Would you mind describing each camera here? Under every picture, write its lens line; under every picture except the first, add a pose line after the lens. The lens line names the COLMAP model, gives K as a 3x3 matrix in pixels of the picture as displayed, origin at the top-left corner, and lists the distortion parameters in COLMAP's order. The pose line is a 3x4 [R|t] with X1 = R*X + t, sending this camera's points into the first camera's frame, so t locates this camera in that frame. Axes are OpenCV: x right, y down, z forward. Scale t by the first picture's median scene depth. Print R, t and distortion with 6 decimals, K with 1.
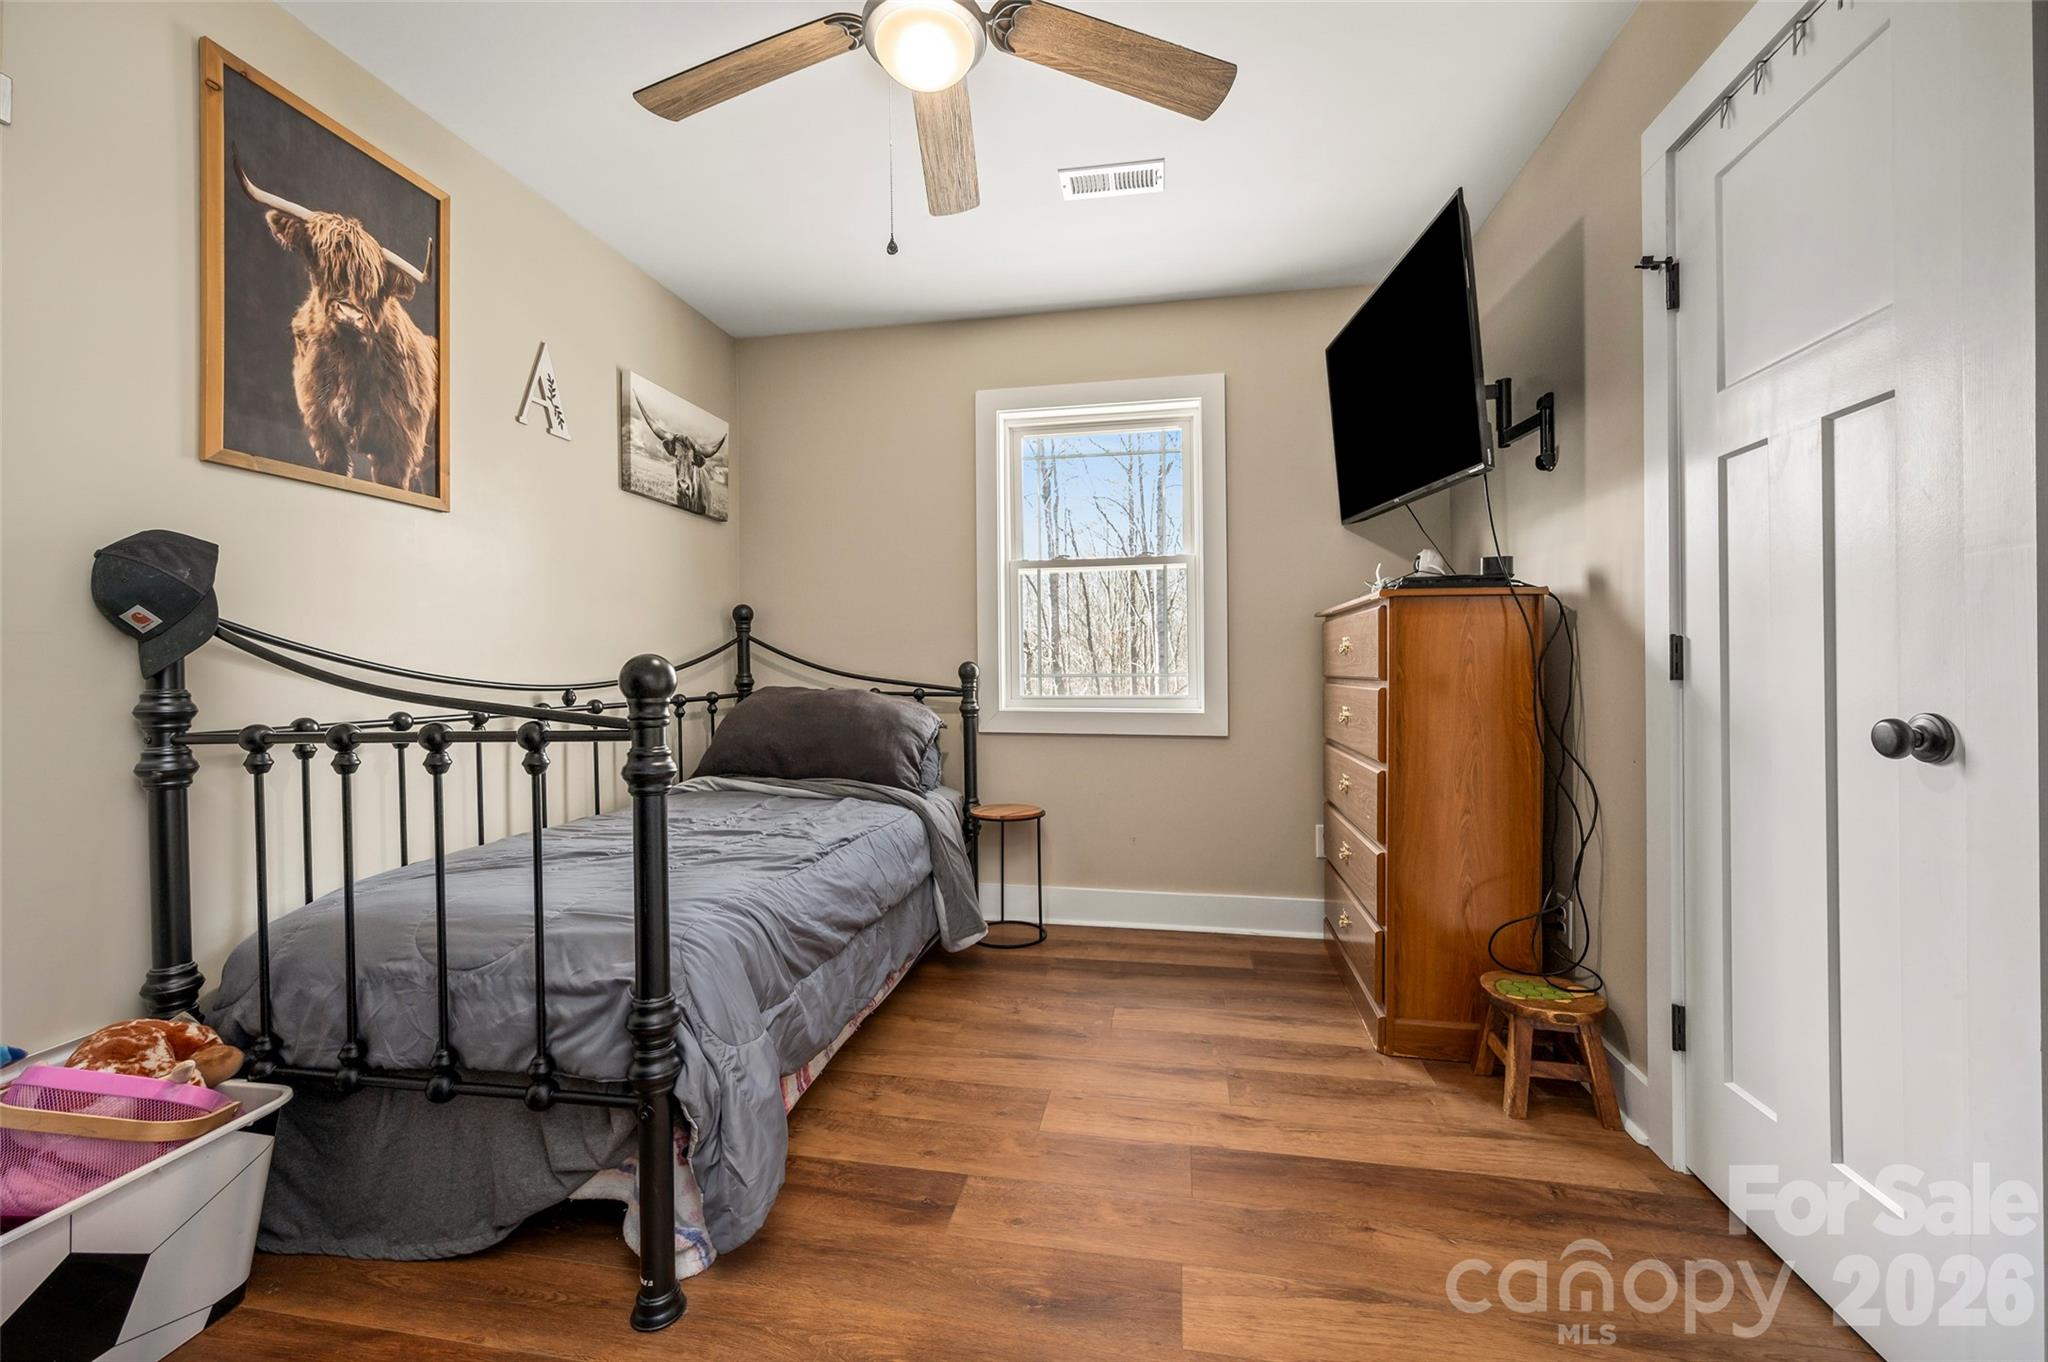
lens RADIAL K [[812.1, 0, 1029.7], [0, 812.1, 682.8], [0, 0, 1]] dist [-0.000482, -0.000258]
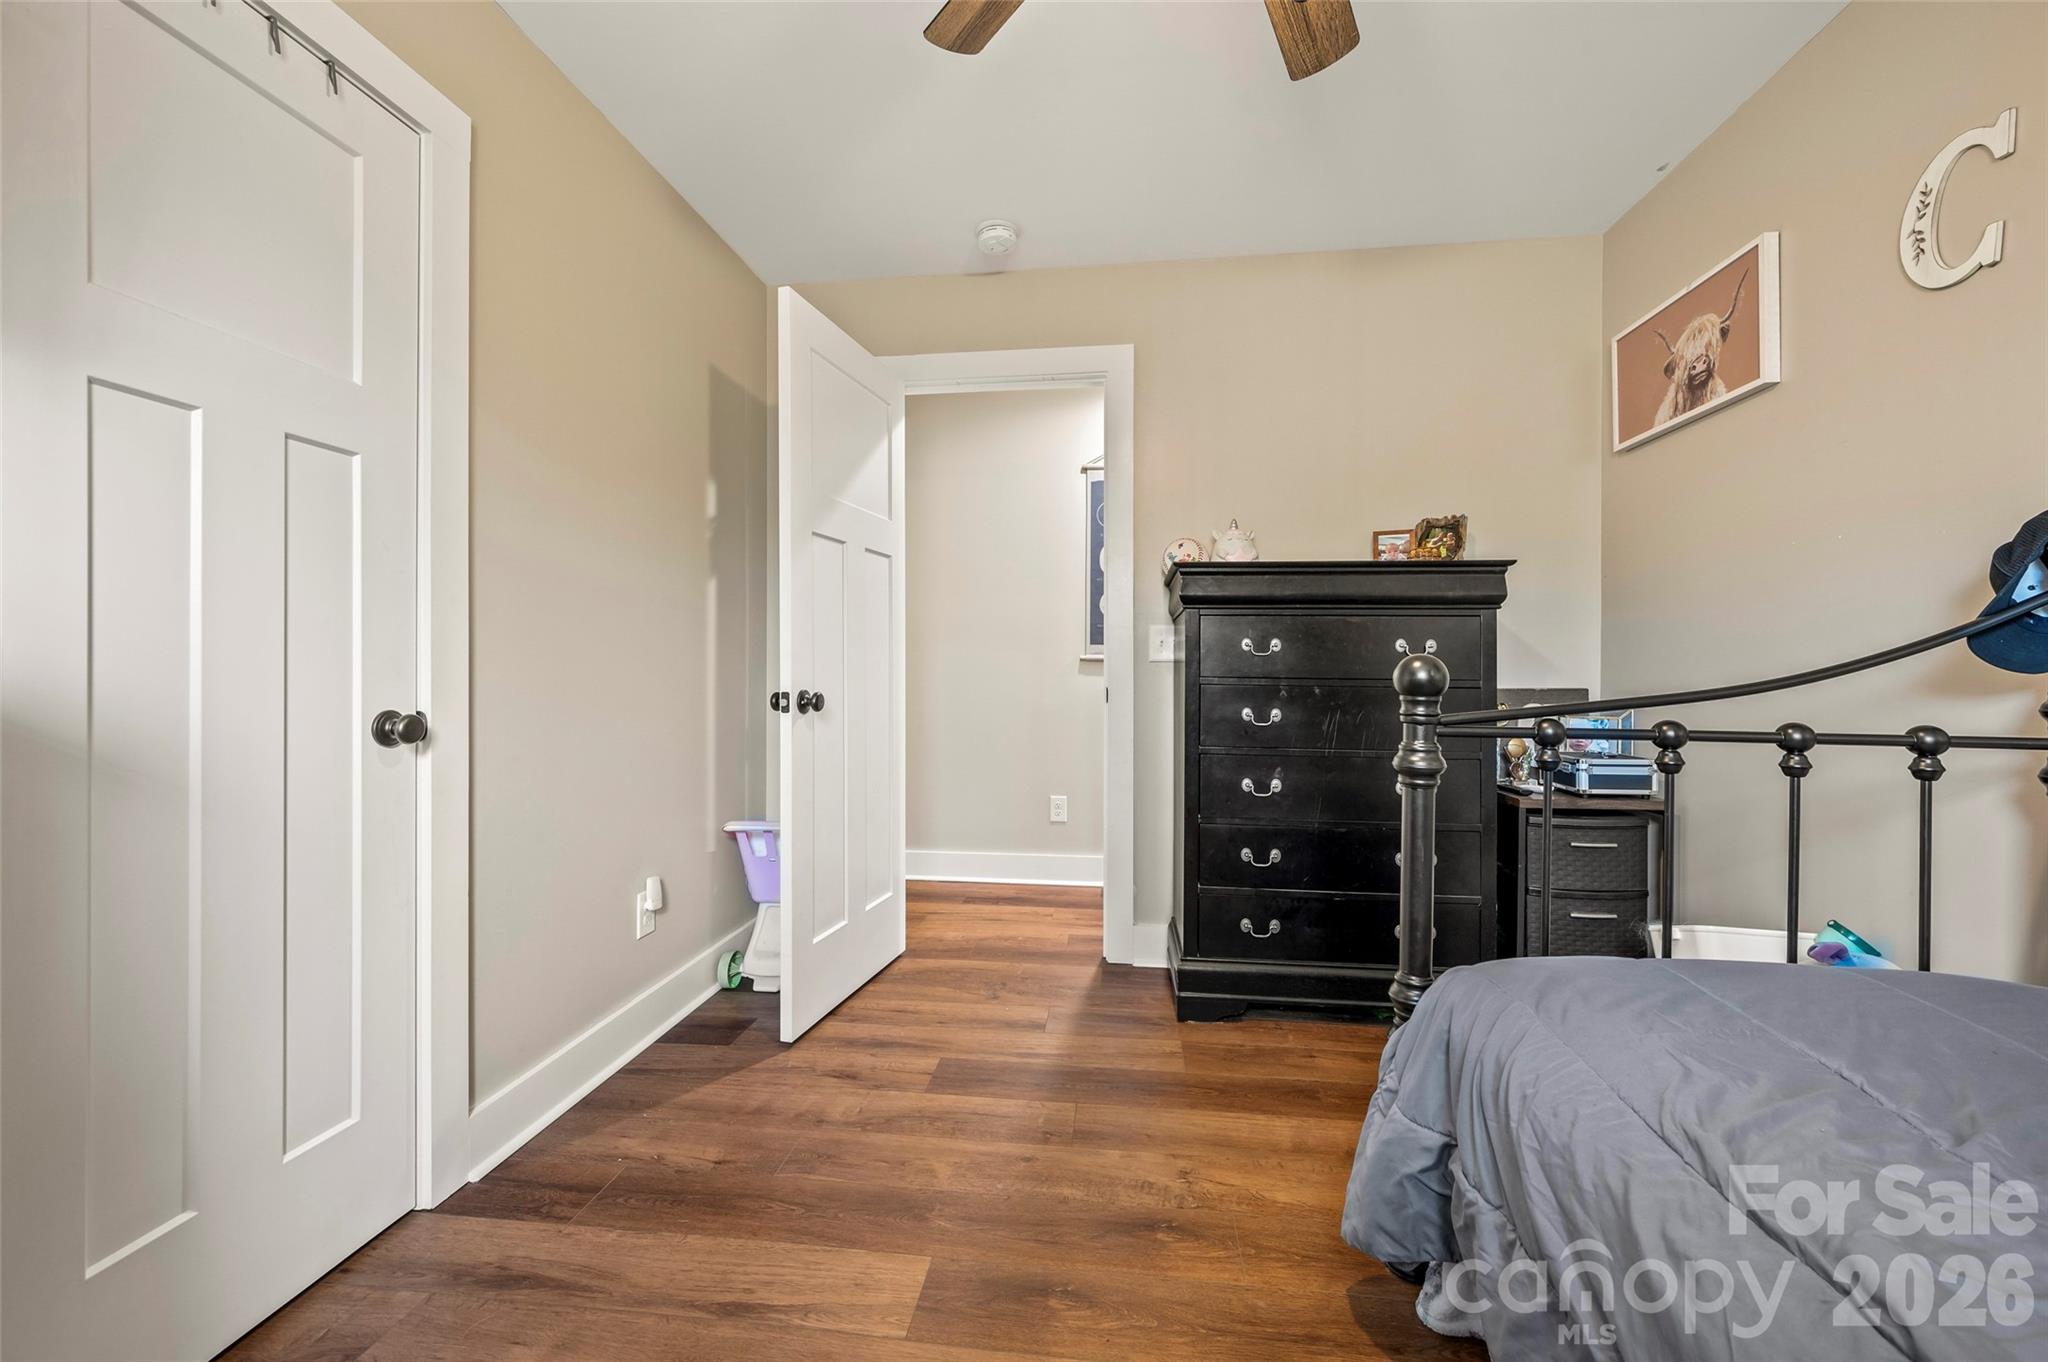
lens RADIAL K [[812.1, 0, 1026.1], [0, 812.1, 684.6], [0, 0, 1]] dist [-0.000482, -0.000258]
pose [[-0.998915, -0.003720, -0.046421, 0.107352], [-0.003986, 0.999976, 0.005647, -0.015918], [0.046399, 0.005826, -0.998906, 2.091026]]
